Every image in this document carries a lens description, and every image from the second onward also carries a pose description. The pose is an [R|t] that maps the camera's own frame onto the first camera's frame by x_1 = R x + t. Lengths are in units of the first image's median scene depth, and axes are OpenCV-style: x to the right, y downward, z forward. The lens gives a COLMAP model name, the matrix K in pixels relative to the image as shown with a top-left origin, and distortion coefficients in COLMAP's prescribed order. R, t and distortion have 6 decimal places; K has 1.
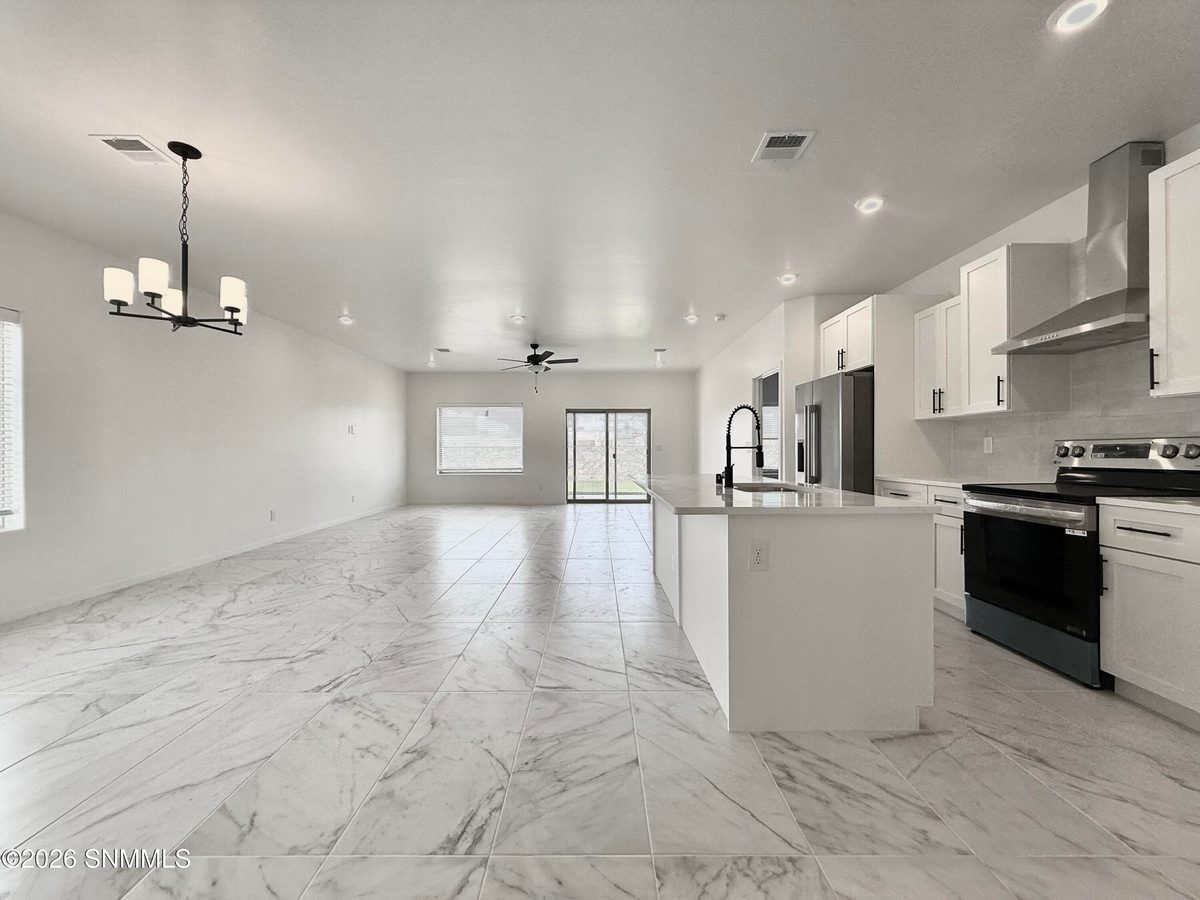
lens RADIAL K [[483.5, 0, 600.0], [0, 483.5, 450.0], [0, 0, 1]] dist [0.002113, -0.000409]
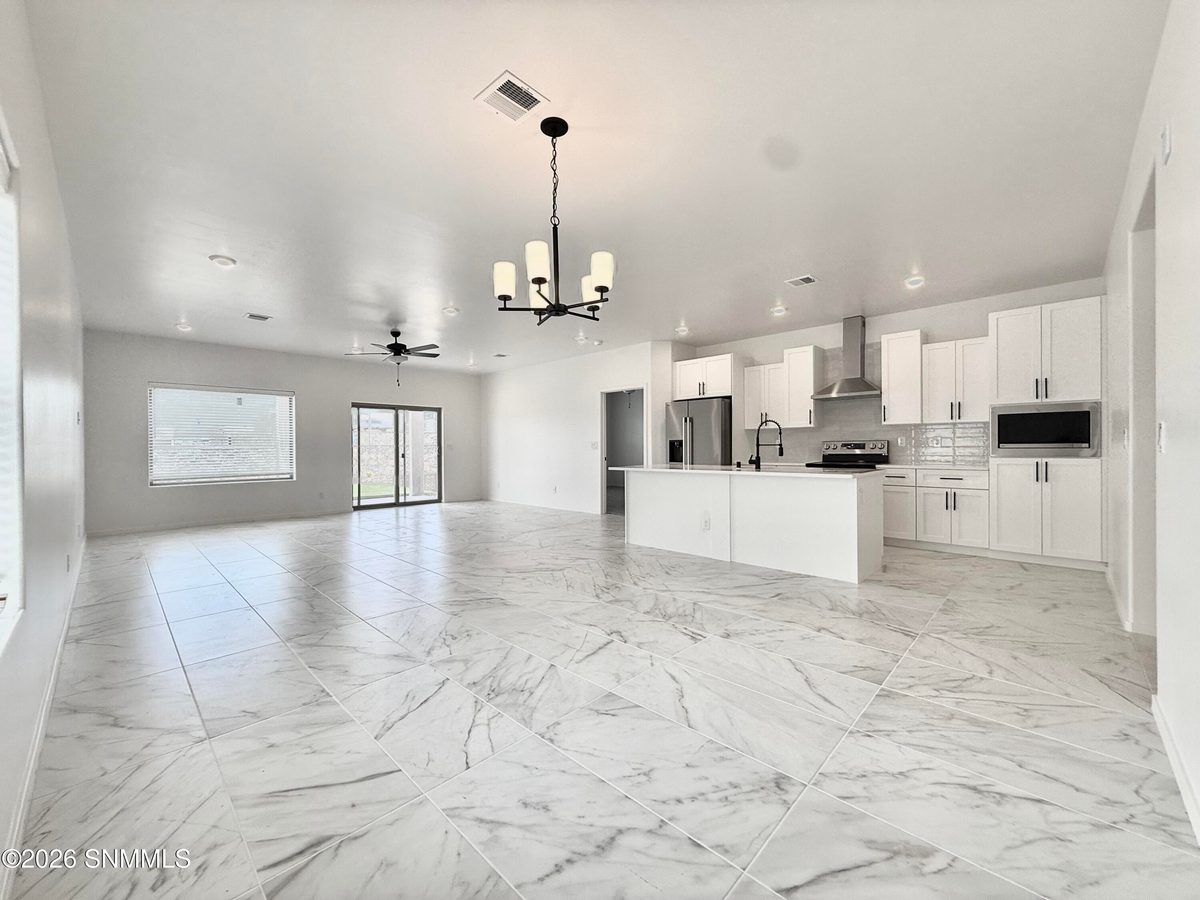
lens RADIAL K [[483.5, 0, 600.0], [0, 483.5, 450.0], [0, 0, 1]] dist [0.002113, -0.000409]
pose [[0.690783, -0.009203, 0.723004, -1.272049], [0.007699, 0.999956, 0.005372, -0.001763], [-0.723021, 0.001855, 0.690823, 0.244901]]
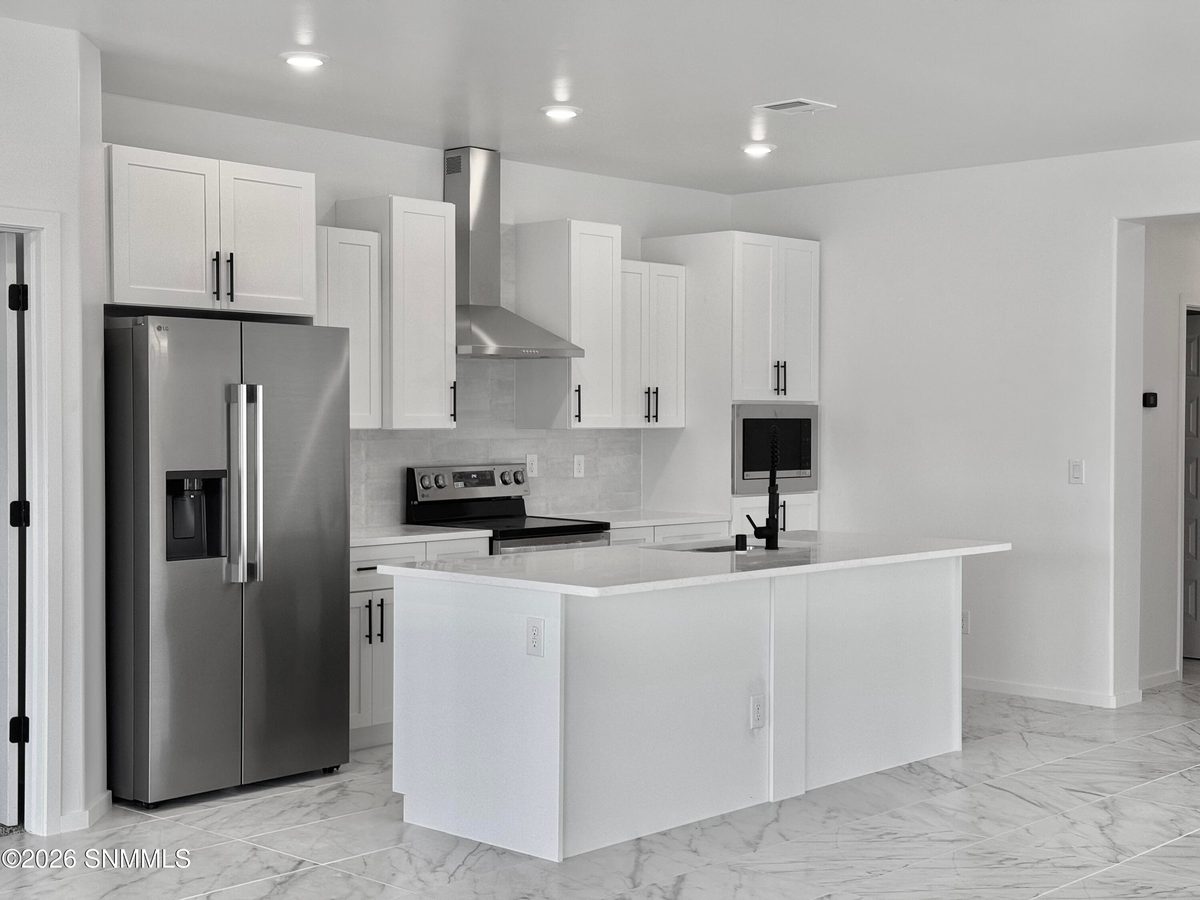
lens RADIAL K [[1617.9, 0, 658.7], [0, 1617.9, 450.3], [0, 0, 1]] dist [0.019806, 0.019648]
pose [[-0.746599, -0.014925, 0.665107, -1.057460], [-0.002847, 0.999811, 0.019240, -0.097802], [-0.665268, 0.012471, -0.746500, 2.677263]]
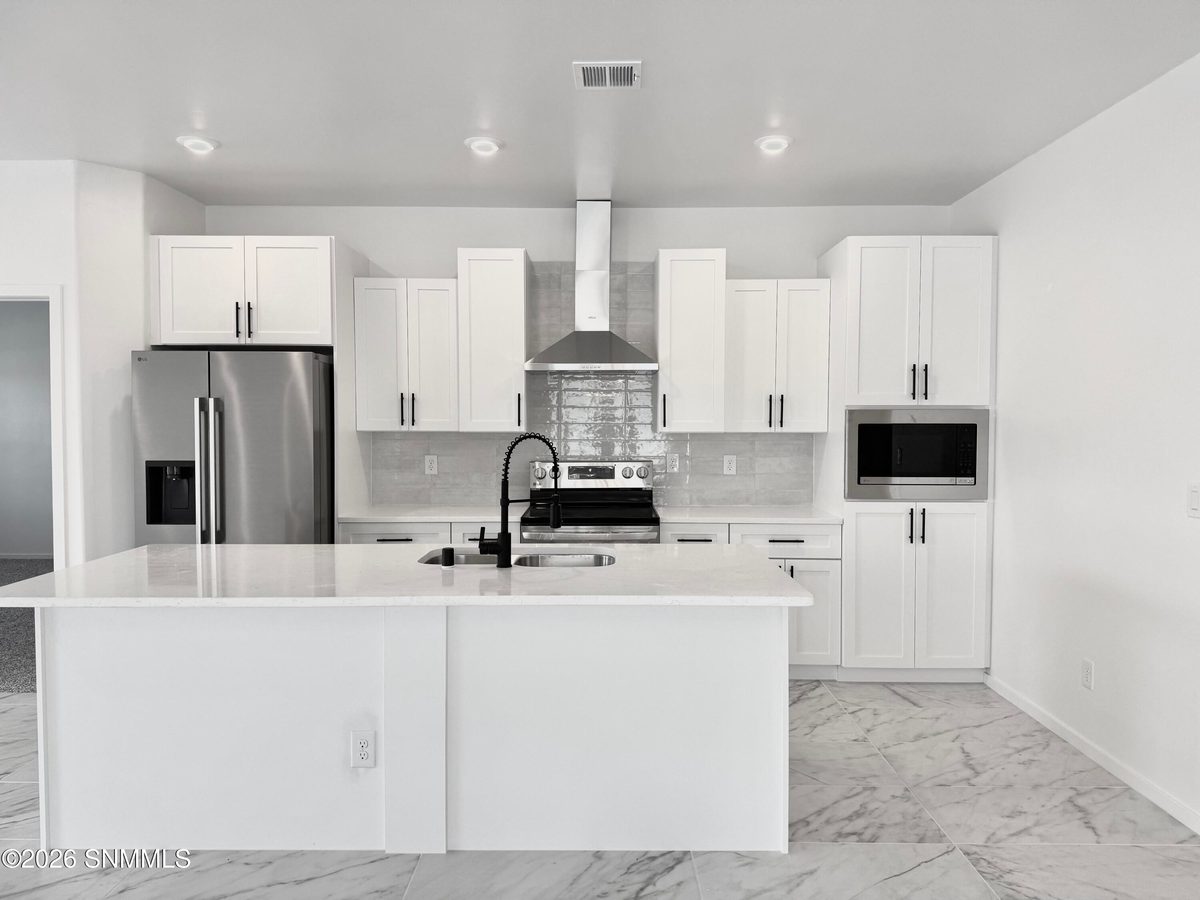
lens RADIAL K [[836.6, 0, 604.7], [0, 836.6, 452.2], [0, 0, 1]] dist [0.073786, -0.106514]
pose [[0.000108, -0.037605, 0.999293, -0.753697], [-0.002740, 0.999289, 0.037605, -0.103724], [-0.999996, -0.002743, 0.000005, 0.857485]]
